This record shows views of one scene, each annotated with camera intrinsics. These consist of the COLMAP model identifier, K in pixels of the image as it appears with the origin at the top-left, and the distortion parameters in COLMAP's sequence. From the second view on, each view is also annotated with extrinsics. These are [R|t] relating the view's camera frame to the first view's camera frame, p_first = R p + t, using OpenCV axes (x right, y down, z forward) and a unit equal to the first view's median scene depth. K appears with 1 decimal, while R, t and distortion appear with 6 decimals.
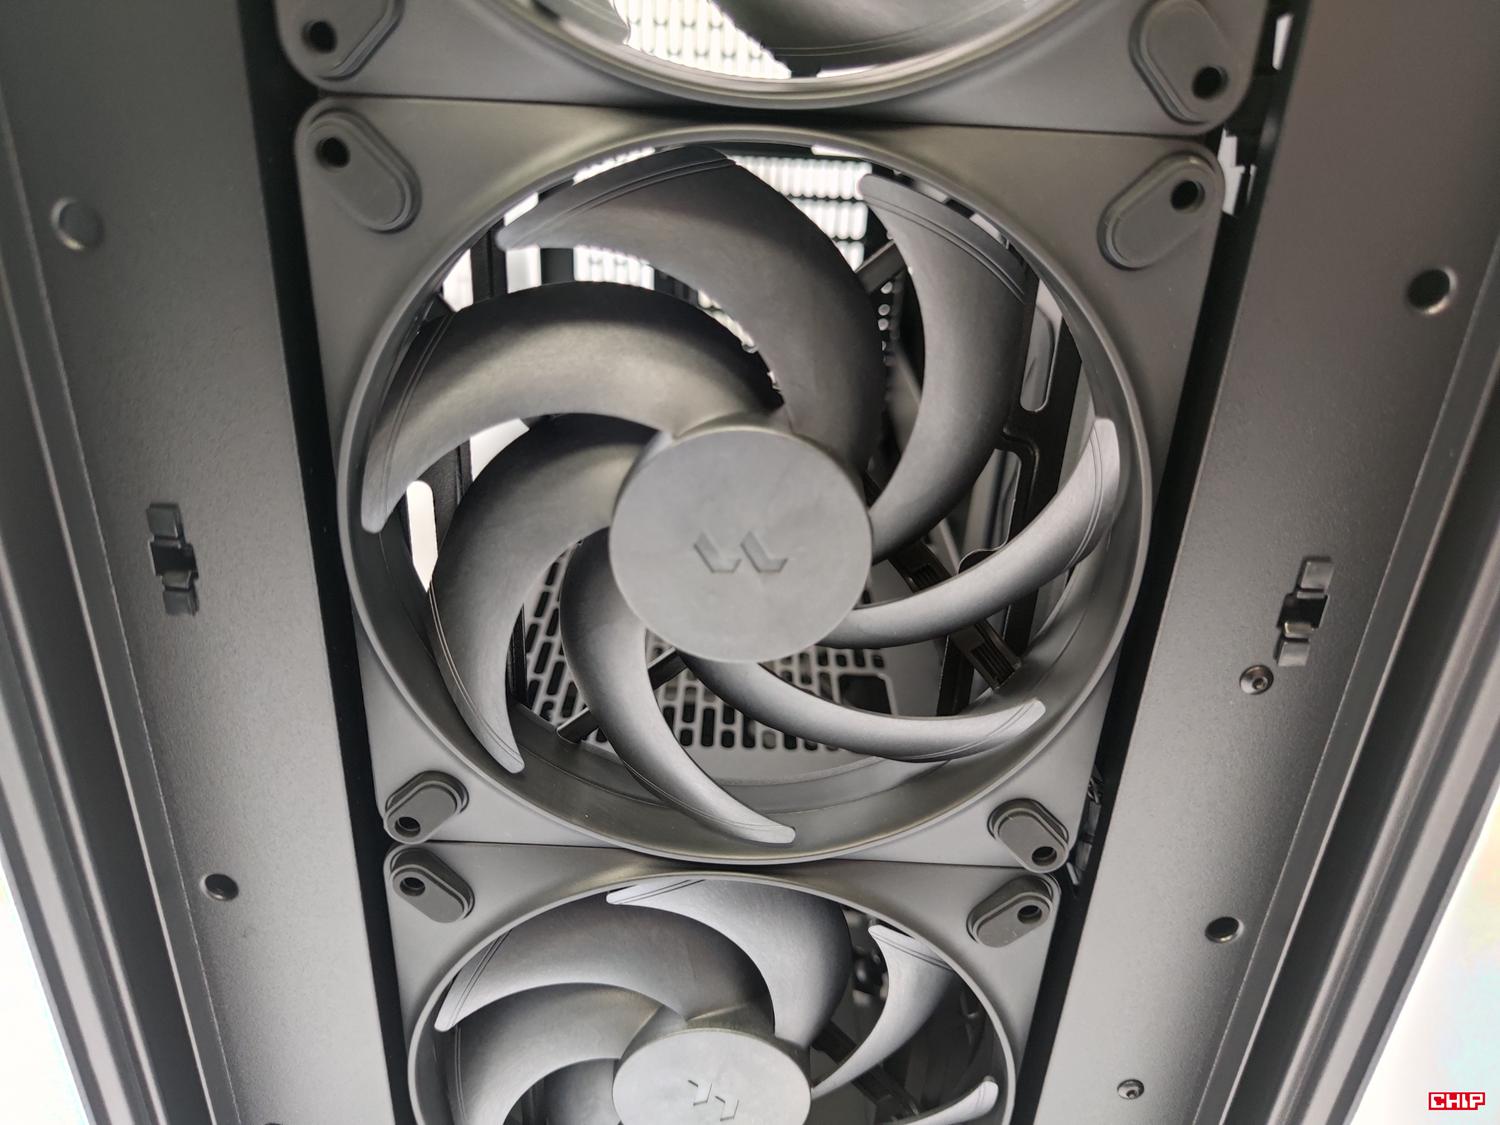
lens RADIAL K [[1215.2, 0, 750.0], [0, 1215.2, 562.5], [0, 0, 1]] dist [-0.020855, -0.004171]
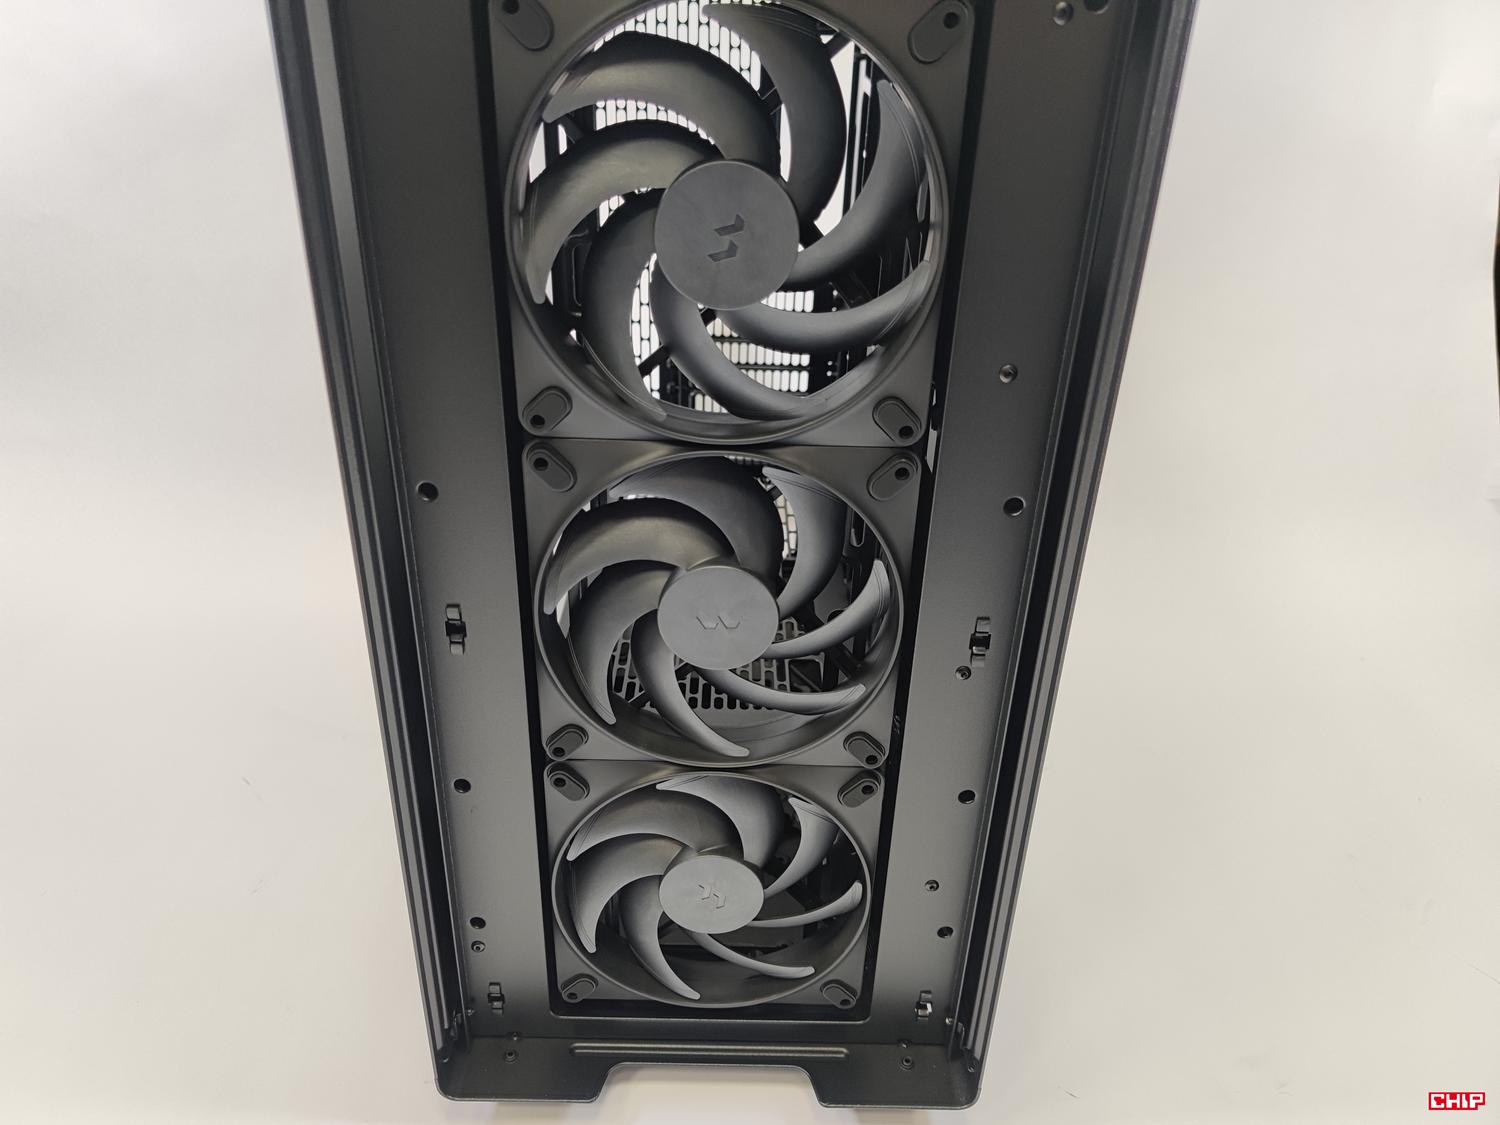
lens RADIAL K [[1105.3, 0, 750.0], [0, 1105.3, 562.5], [0, 0, 1]] dist [0.051162, -0.003337]
pose [[0.999781, -0.020428, 0.004489, 0.036242], [0.020319, 0.999529, 0.022994, -0.132647], [-0.004956, -0.022898, 0.999726, -0.830383]]
